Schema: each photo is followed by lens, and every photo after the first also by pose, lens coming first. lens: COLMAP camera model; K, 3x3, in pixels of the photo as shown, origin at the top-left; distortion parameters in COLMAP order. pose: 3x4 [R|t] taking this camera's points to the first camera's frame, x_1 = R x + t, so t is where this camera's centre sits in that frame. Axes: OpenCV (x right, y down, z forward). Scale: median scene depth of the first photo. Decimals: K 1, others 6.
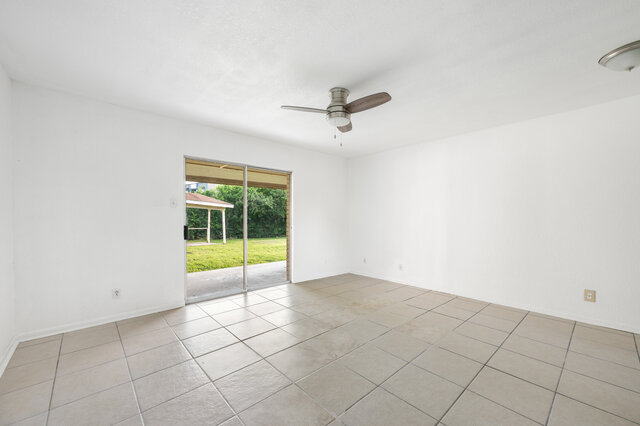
lens RADIAL K [[256.3, 0, 322.5], [0, 256.3, 222.9], [0, 0, 1]] dist [-0.002995, 0.000351]
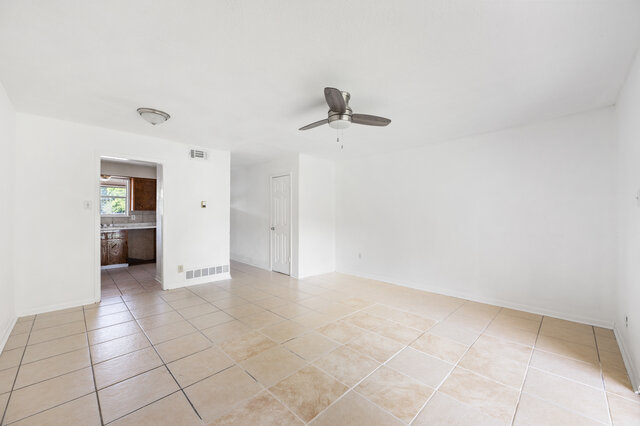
lens RADIAL K [[256.3, 0, 322.7], [0, 256.3, 213.2], [0, 0, 1]] dist [-0.002995, 0.000351]
pose [[-0.998121, -0.006323, -0.060949, 0.102630], [-0.007446, 0.999806, 0.018220, -0.035417], [0.060822, 0.018639, -0.997975, 1.088135]]
